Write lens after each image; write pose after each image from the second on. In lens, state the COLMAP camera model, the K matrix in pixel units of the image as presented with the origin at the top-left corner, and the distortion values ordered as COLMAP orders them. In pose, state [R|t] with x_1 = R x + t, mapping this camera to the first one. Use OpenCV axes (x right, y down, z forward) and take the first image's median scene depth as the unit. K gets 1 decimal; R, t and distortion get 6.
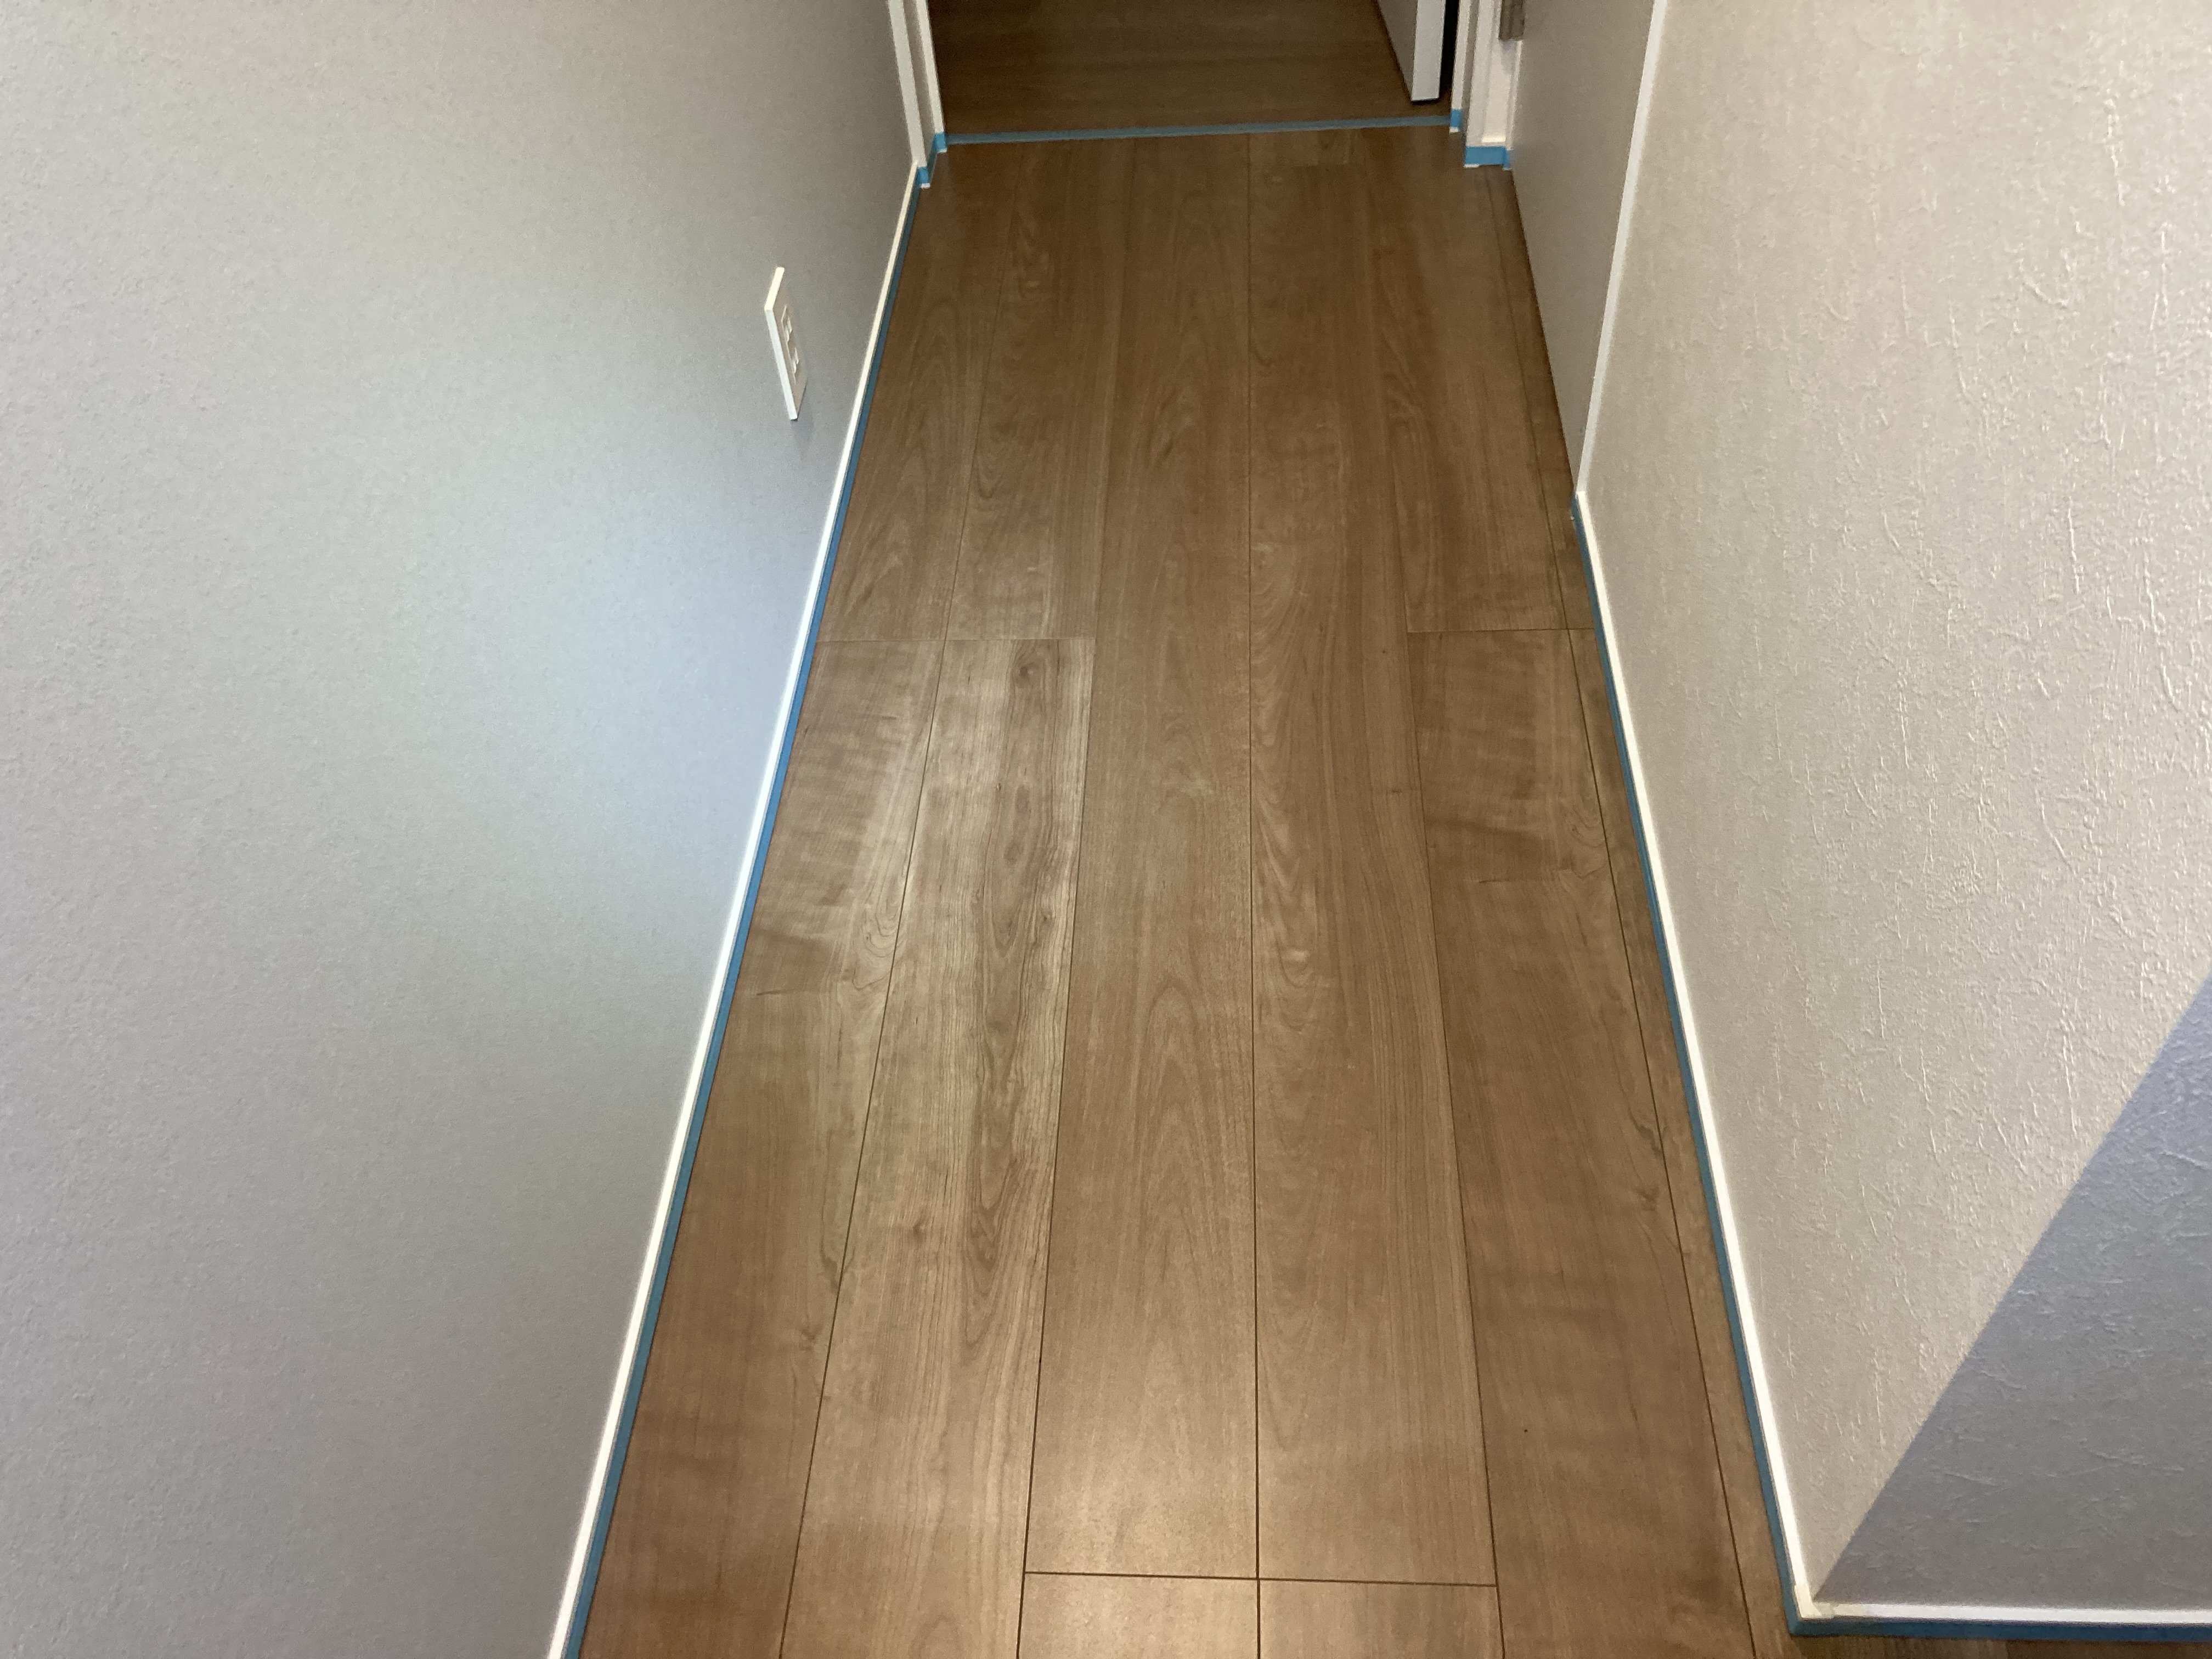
lens RADIAL K [[1836.6, 0, 1113.0], [0, 1836.6, 793.5], [0, 0, 1]] dist [0.041476, -0.040004]
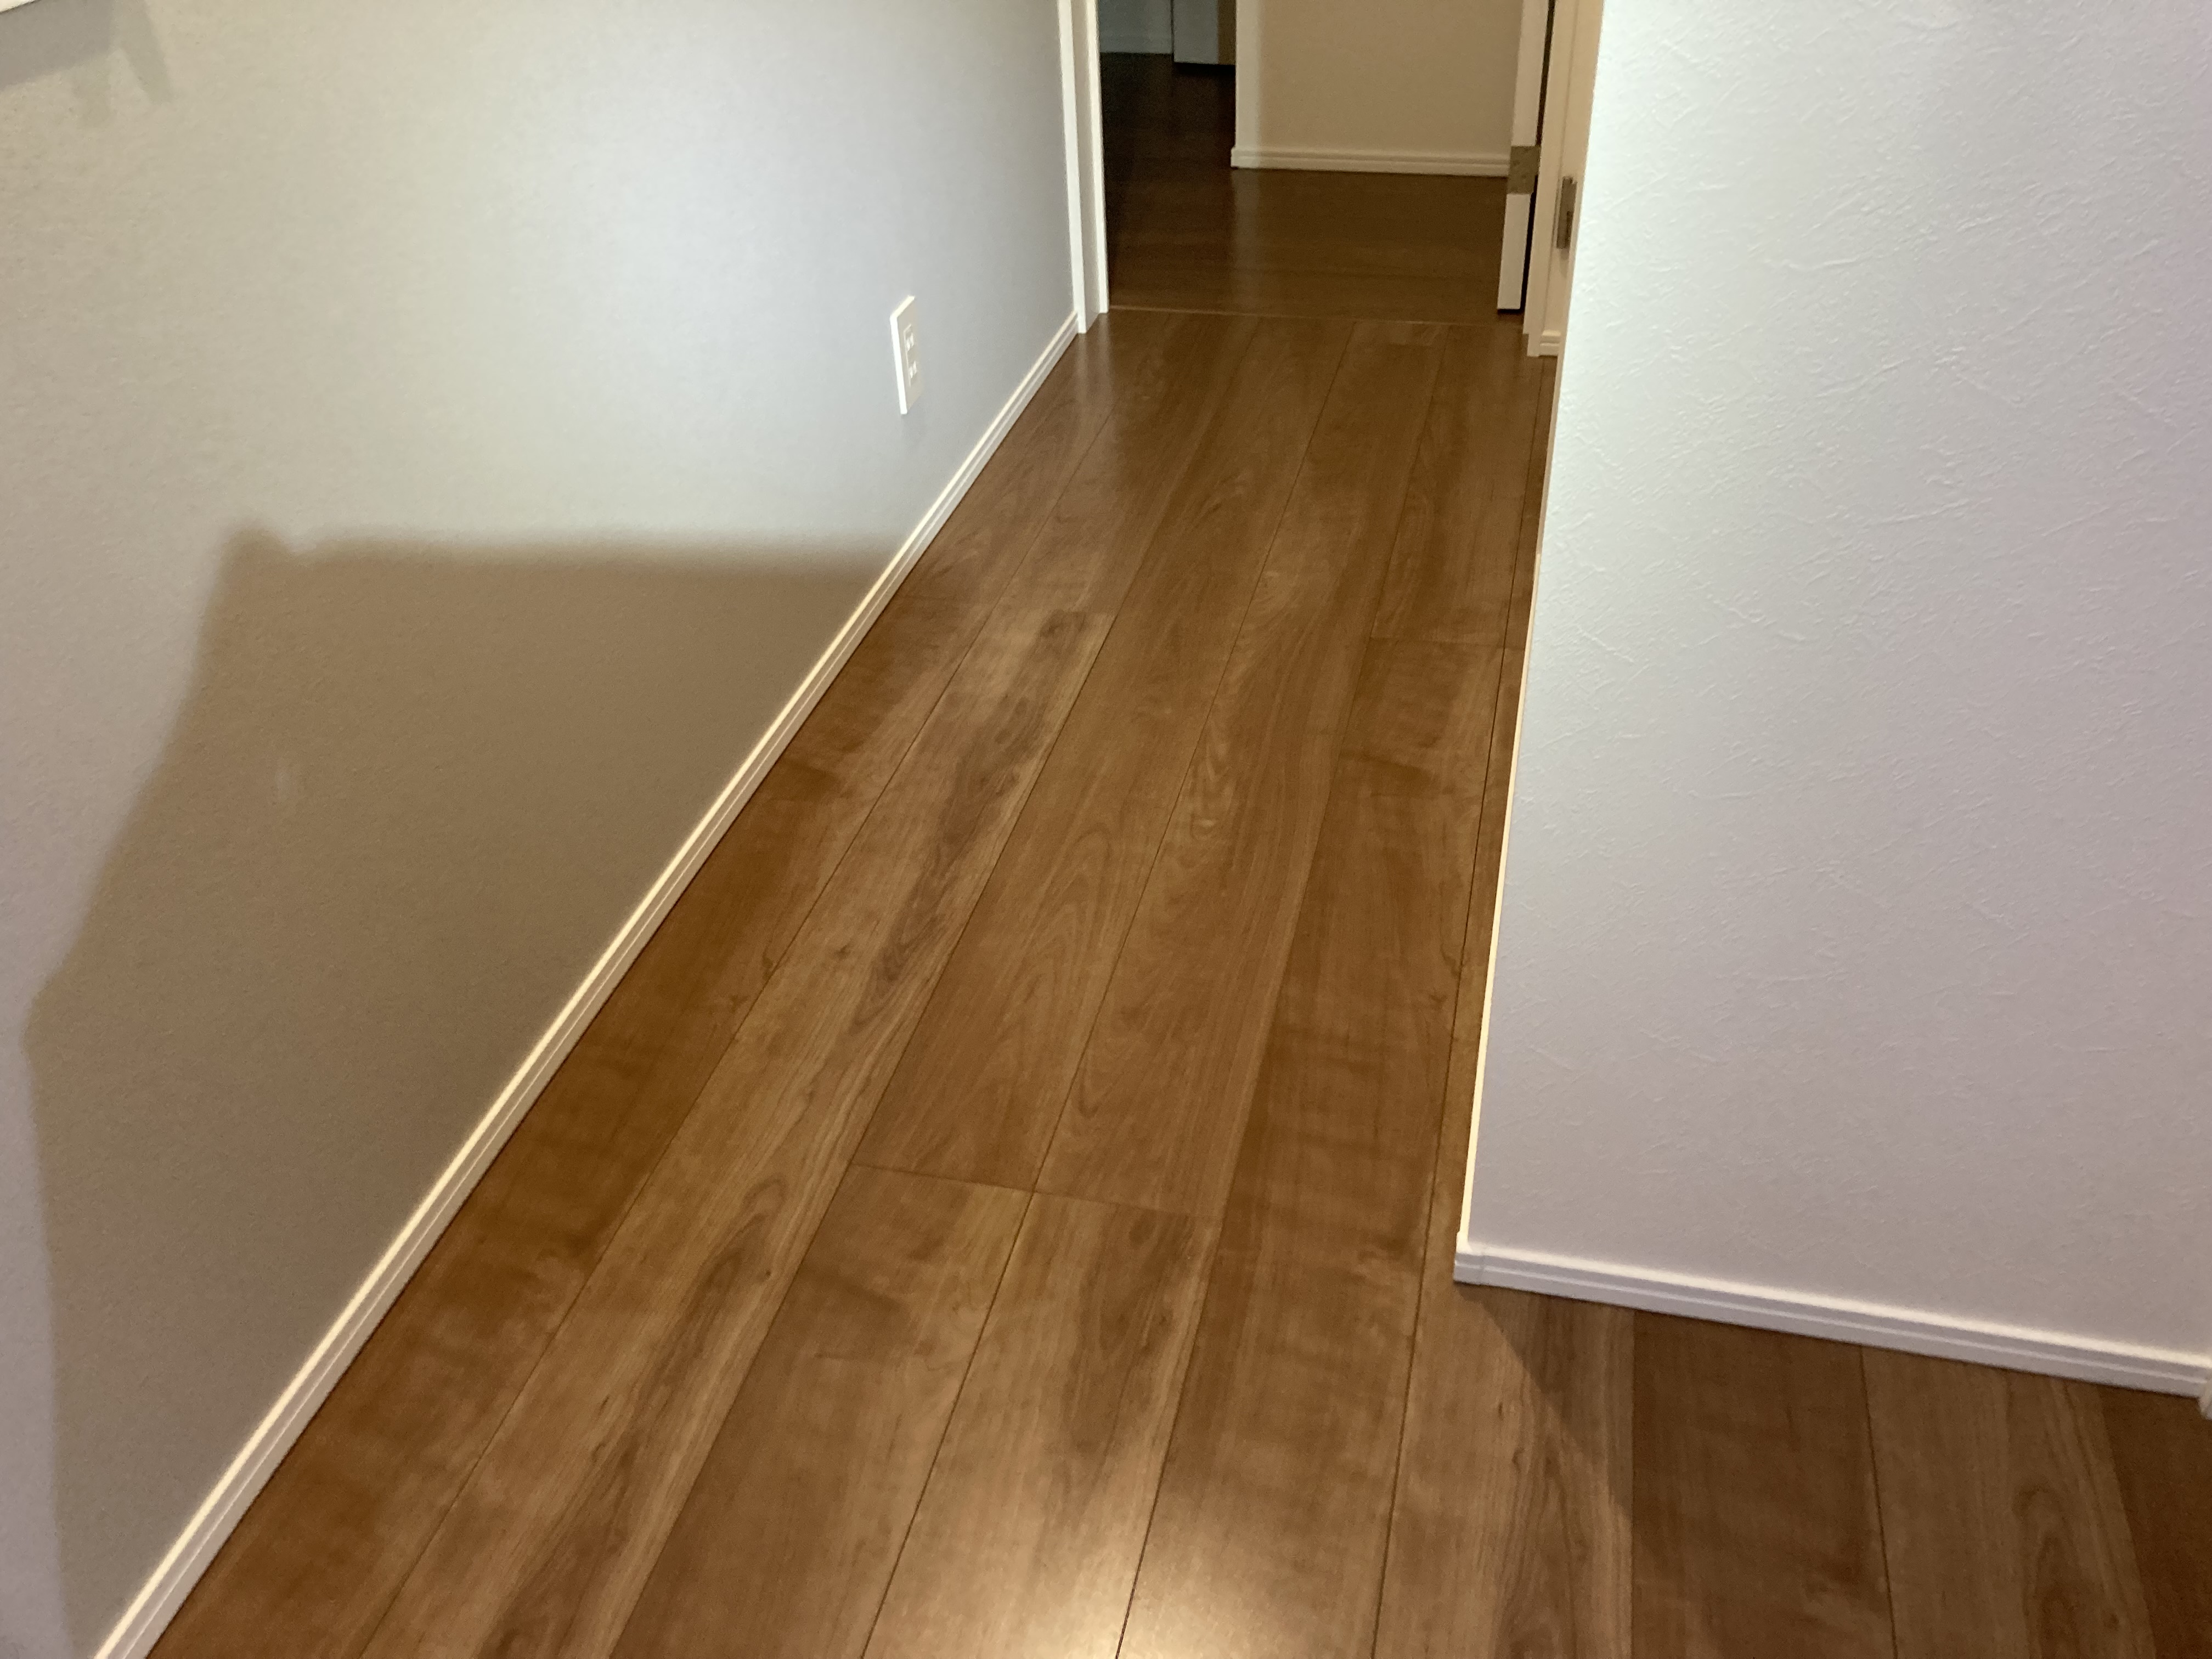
lens RADIAL K [[1836.6, 0, 1142.6], [0, 1836.6, 774.4], [0, 0, 1]] dist [0.041476, -0.040004]
pose [[0.983406, 0.130513, -0.126011, 0.200840], [-0.154010, 0.967687, -0.199656, 0.295313], [0.095881, 0.215750, 0.971730, -0.173328]]
